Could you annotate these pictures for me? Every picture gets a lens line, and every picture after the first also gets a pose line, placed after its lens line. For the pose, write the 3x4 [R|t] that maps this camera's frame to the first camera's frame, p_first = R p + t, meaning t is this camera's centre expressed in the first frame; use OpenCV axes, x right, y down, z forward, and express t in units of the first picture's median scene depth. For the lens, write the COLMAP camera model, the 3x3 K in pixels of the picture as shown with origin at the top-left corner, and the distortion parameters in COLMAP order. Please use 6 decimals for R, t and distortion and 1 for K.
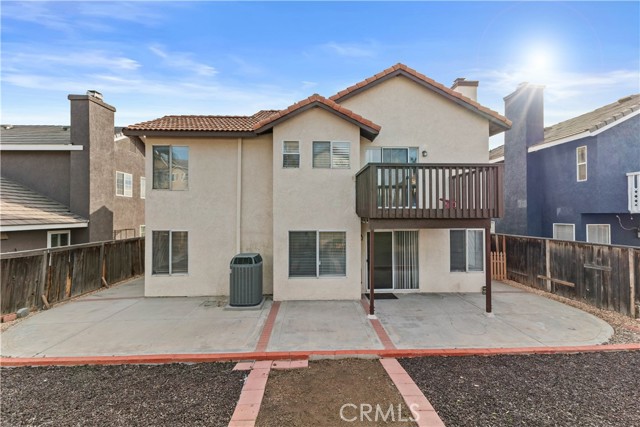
lens RADIAL K [[270.2, 0, 320.0], [0, 270.2, 213.5], [0, 0, 1]] dist [0.007315, 0.000184]
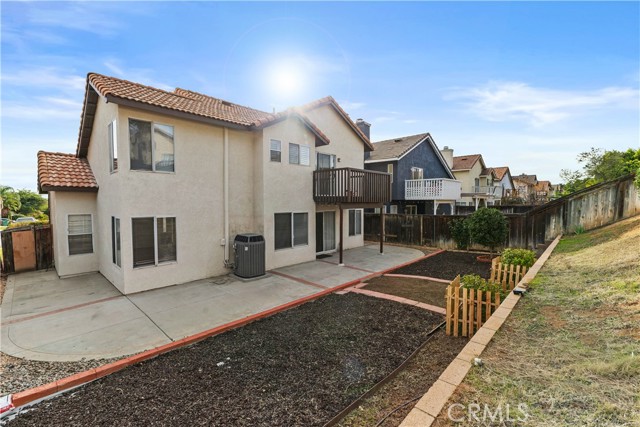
lens RADIAL K [[270.2, 0, 320.0], [0, 270.2, 213.5], [0, 0, 1]] dist [0.007315, 0.000184]
pose [[0.729245, -0.030601, 0.683568, -0.801465], [-0.005842, 0.998685, 0.050941, 0.001367], [-0.684228, -0.041142, 0.728107, -0.044652]]
